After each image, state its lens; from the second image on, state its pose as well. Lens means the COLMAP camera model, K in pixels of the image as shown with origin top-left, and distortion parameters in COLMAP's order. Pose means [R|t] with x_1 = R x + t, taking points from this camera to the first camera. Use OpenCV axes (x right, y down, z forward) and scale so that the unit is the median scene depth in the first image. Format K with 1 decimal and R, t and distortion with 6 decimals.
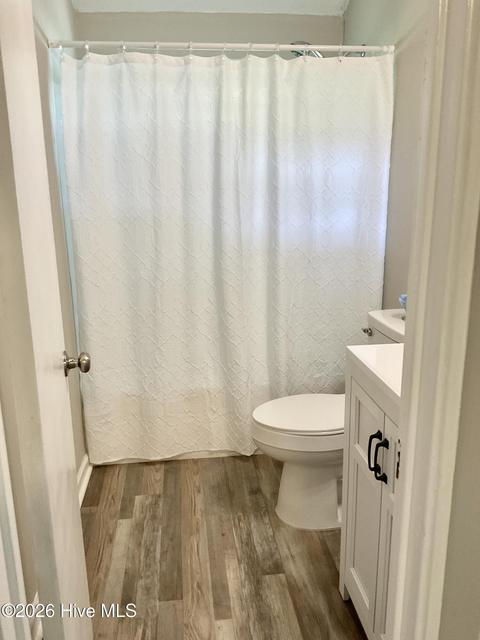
lens RADIAL K [[530.5, 0, 240.0], [0, 530.5, 320.0], [0, 0, 1]] dist [0.110918, -0.213455]
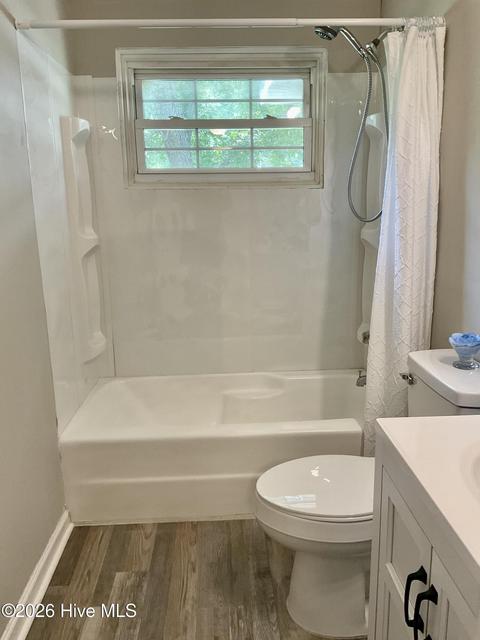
lens RADIAL K [[530.5, 0, 240.0], [0, 530.5, 320.0], [0, 0, 1]] dist [0.110918, -0.213455]
pose [[0.997432, 0.014028, -0.070239, 0.047640], [-0.015001, 0.999798, -0.013342, -0.050967], [0.070038, 0.014361, 0.997441, 0.196271]]
